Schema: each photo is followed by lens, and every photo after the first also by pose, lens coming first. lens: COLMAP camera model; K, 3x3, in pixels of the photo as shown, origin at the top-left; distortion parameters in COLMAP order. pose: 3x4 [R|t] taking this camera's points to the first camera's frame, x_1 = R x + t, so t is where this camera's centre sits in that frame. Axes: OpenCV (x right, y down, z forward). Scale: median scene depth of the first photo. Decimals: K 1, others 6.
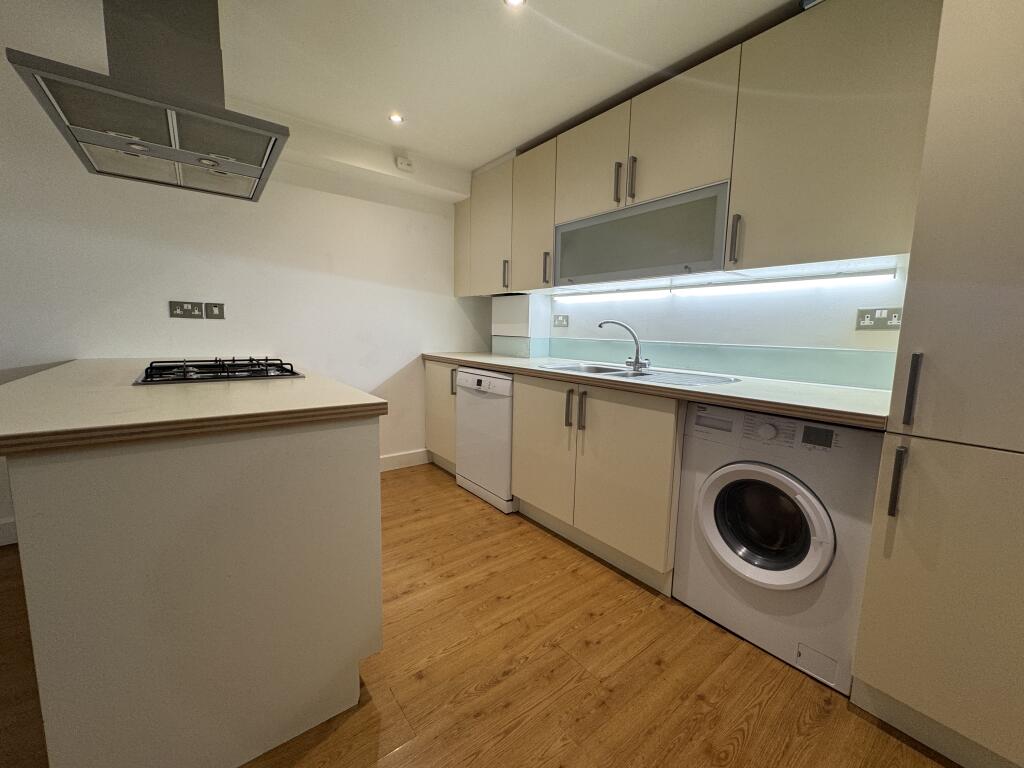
lens RADIAL K [[409.3, 0, 514.2], [0, 409.3, 381.3], [0, 0, 1]] dist [-0.006087, 0.000894]
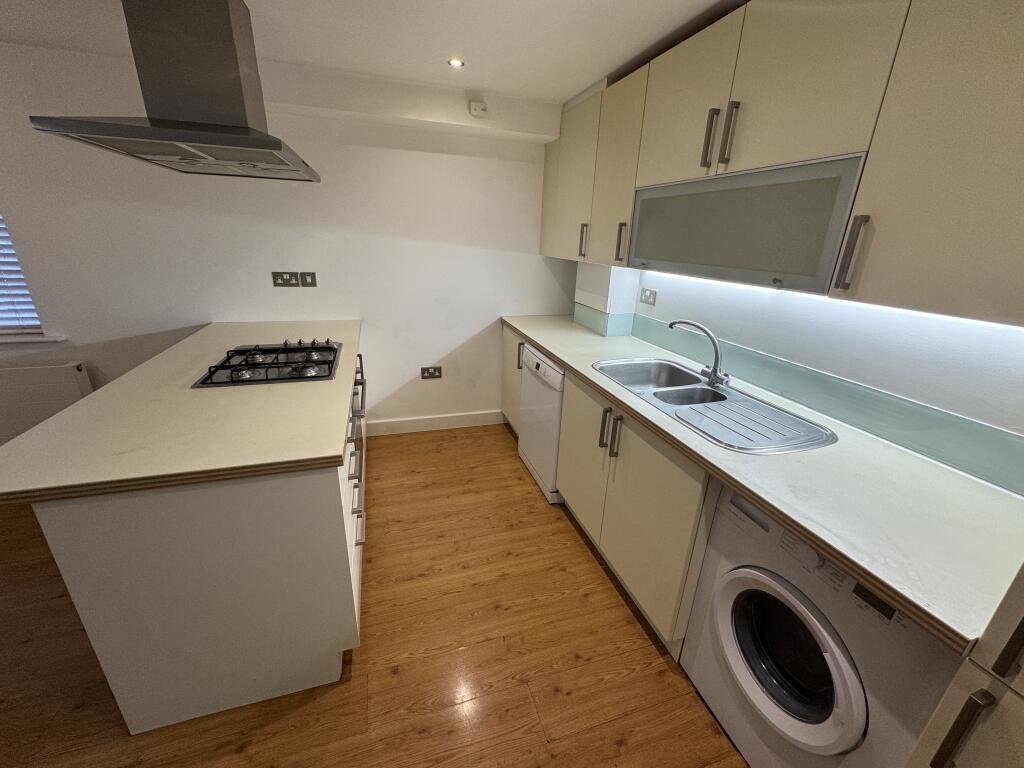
lens RADIAL K [[409.3, 0, 513.8], [0, 409.3, 381.4], [0, 0, 1]] dist [-0.006087, 0.000894]
pose [[0.936717, 0.128514, -0.325646, 0.240260], [-0.058298, 0.974458, 0.216869, -0.226530], [0.345199, -0.184160, 0.920284, 0.155412]]
